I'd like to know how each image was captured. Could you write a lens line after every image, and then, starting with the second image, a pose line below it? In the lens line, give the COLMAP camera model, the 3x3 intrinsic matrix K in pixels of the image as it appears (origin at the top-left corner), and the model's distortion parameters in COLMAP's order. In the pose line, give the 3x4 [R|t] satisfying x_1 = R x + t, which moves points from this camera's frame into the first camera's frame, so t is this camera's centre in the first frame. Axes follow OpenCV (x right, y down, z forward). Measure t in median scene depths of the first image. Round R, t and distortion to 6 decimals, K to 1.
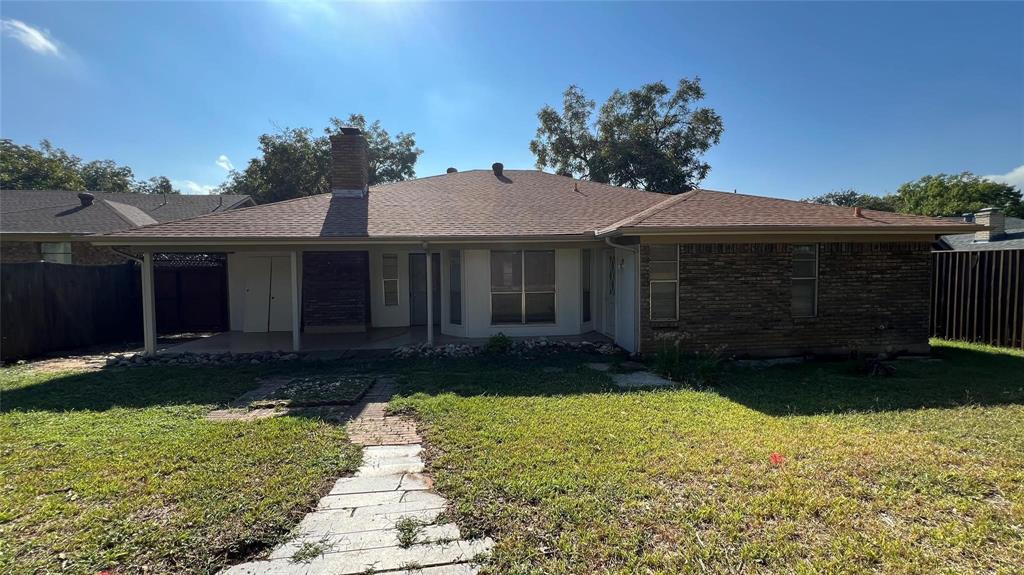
lens RADIAL K [[407.0, 0, 511.4], [0, 407.0, 287.2], [0, 0, 1]] dist [-0.002270, 0.000770]
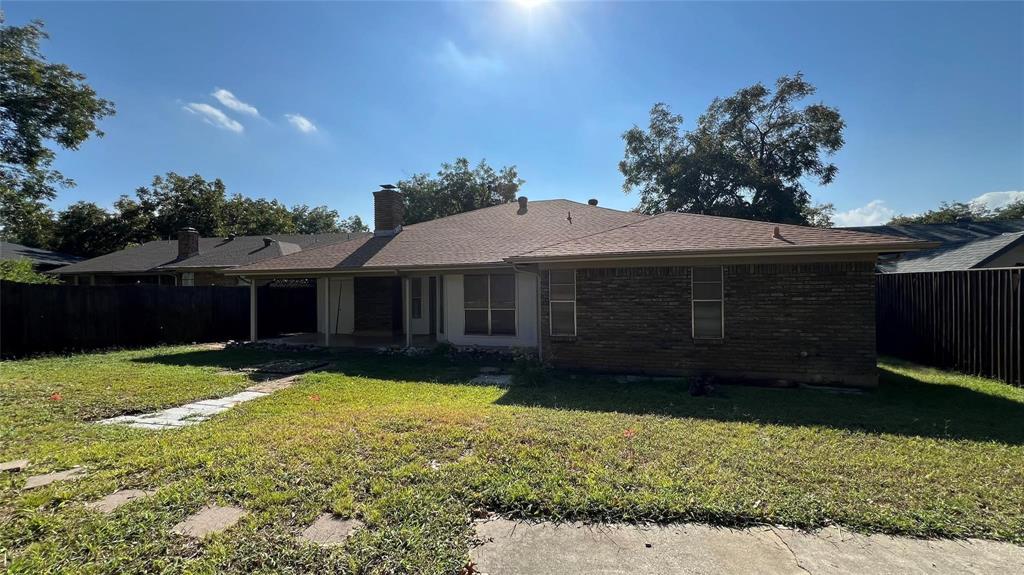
lens RADIAL K [[407.0, 0, 512.6], [0, 407.0, 288.9], [0, 0, 1]] dist [-0.002270, 0.000770]
pose [[0.931277, 0.002281, -0.364305, 0.398656], [-0.016500, 0.999218, -0.035921, -0.003776], [0.363938, 0.039463, 0.930587, -0.074775]]
